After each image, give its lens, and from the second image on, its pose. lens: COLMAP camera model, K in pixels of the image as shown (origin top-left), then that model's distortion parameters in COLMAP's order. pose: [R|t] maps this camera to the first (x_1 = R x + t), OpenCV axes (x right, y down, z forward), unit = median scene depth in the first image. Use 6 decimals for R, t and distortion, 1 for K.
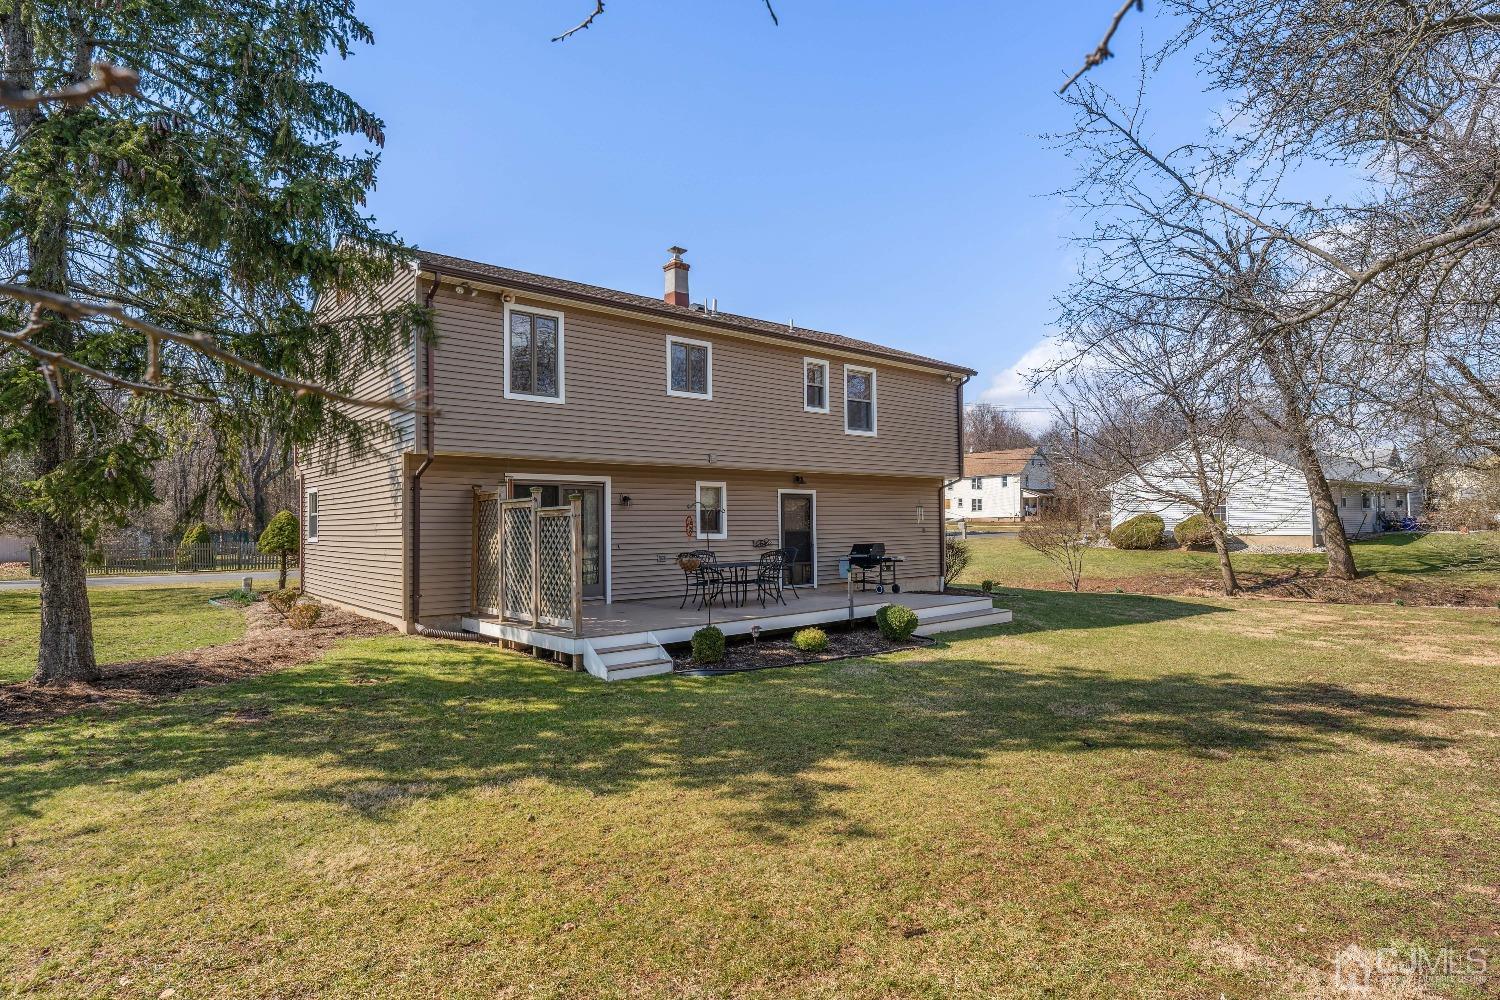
lens RADIAL K [[788.4, 0, 750.4], [0, 788.4, 498.8], [0, 0, 1]] dist [0.005697, 0.000068]
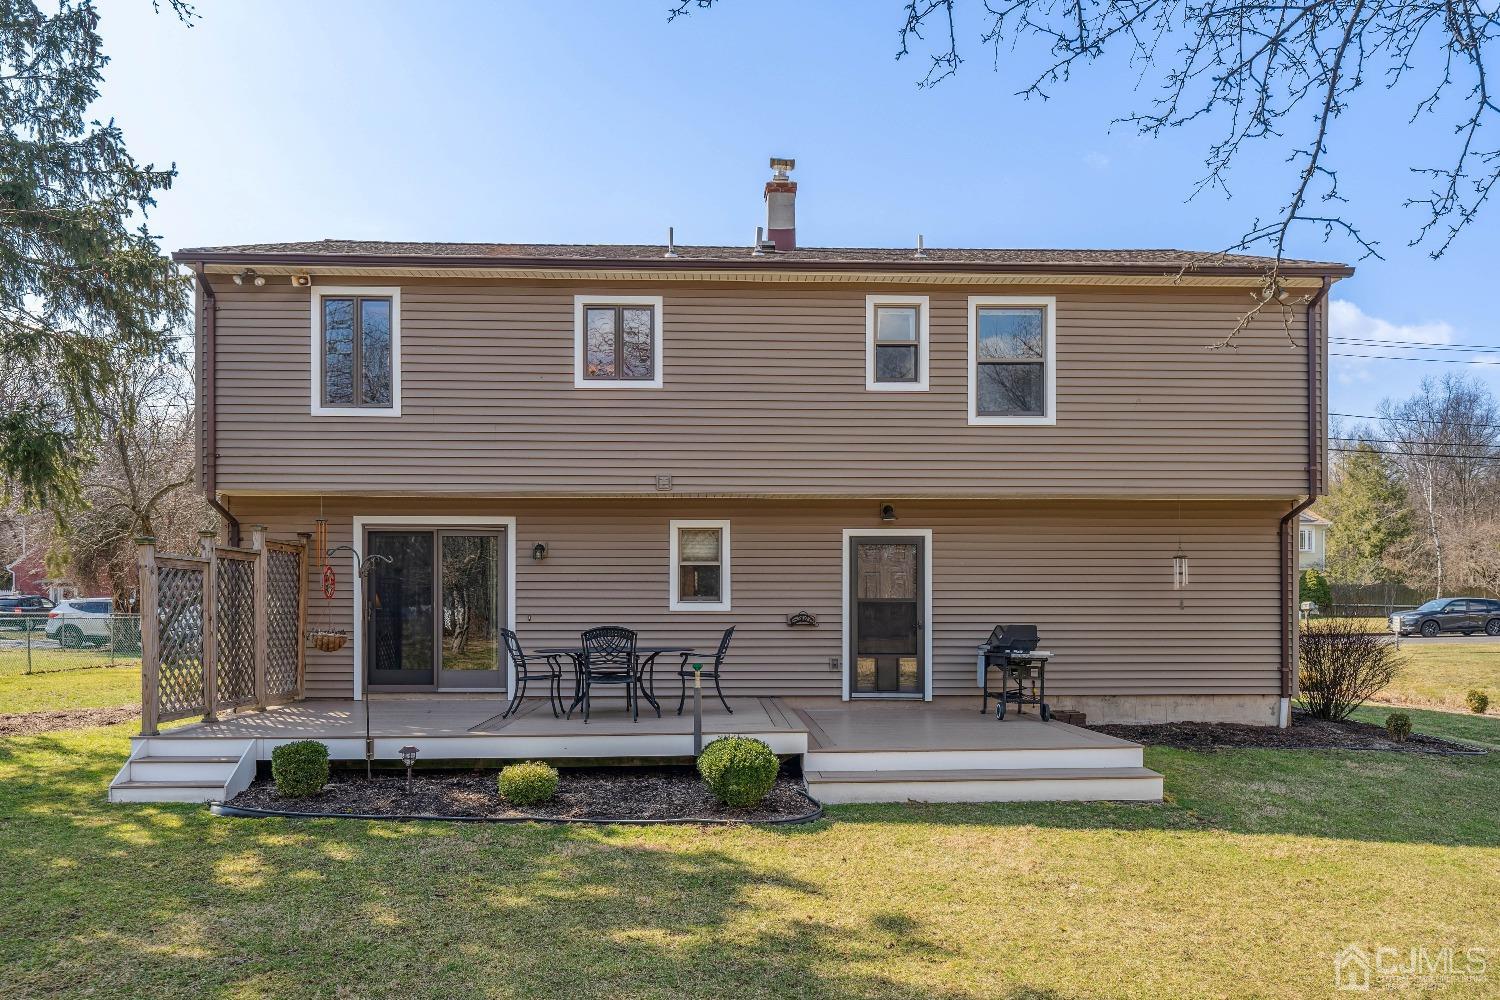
lens RADIAL K [[1024.2, 0, 770.1], [0, 1024.2, 600.5], [0, 0, 1]] dist [0.006293, 0.003096]
pose [[0.792651, 0.011654, -0.609564, 0.499062], [0.010629, 0.999401, 0.032929, 0.016396], [0.609583, -0.032580, 0.792053, 0.384193]]
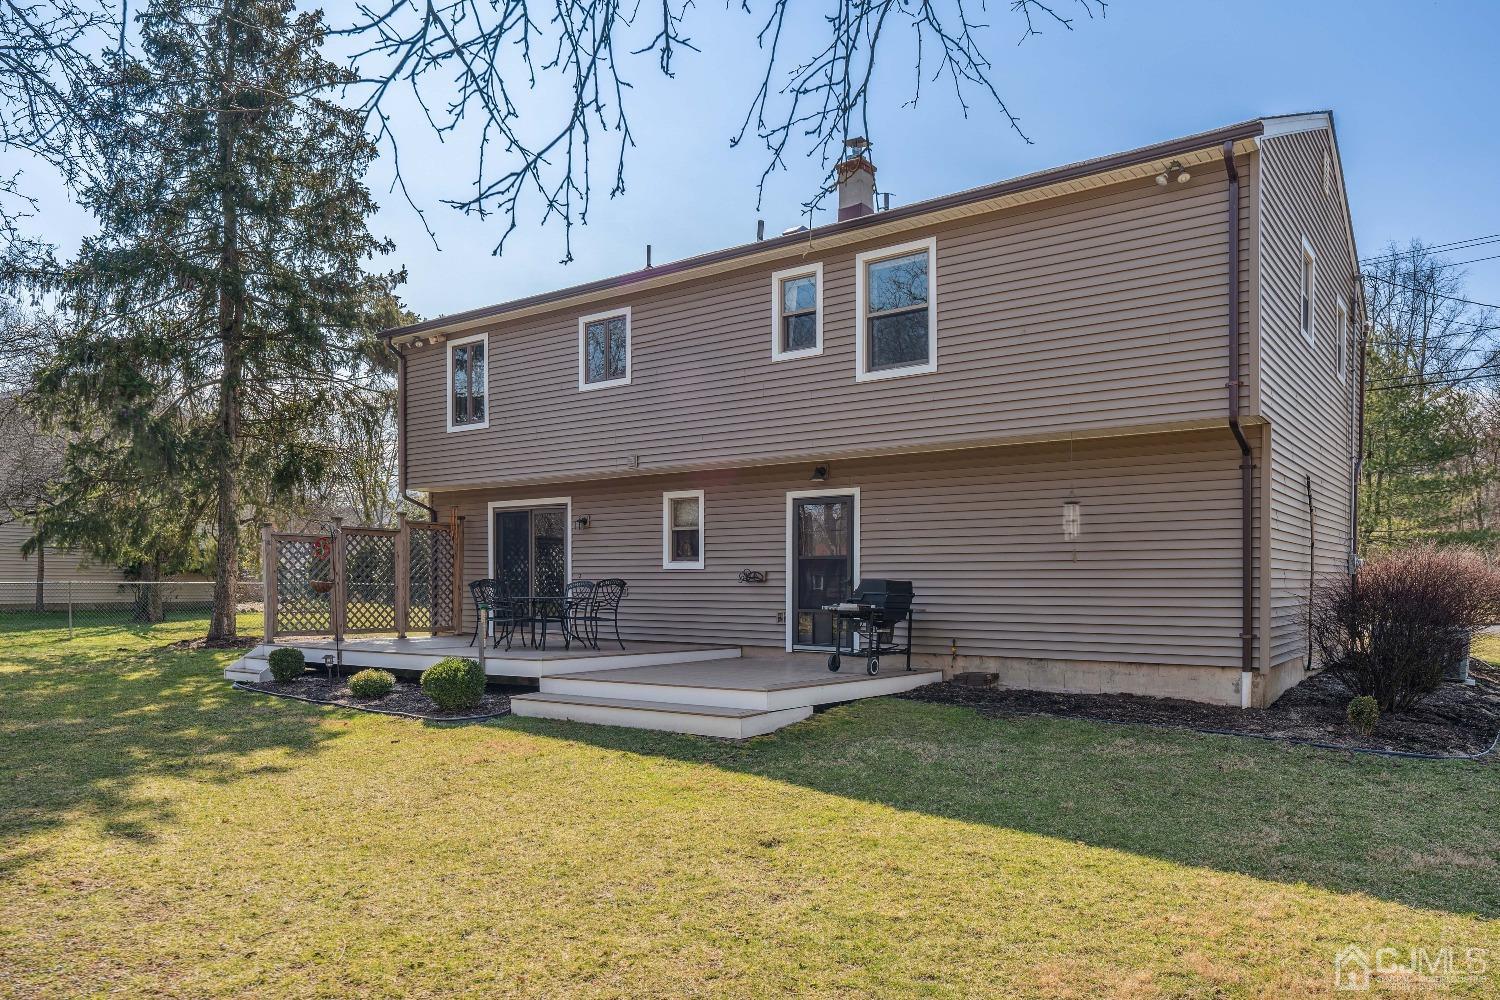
lens RADIAL K [[1024.2, 0, 756.2], [0, 1024.2, 597.1], [0, 0, 1]] dist [0.006293, 0.003096]
pose [[0.245748, 0.027030, -0.968957, 0.899698], [0.030945, 0.998883, 0.035713, 0.045358], [0.968840, -0.038761, 0.244637, 0.833310]]
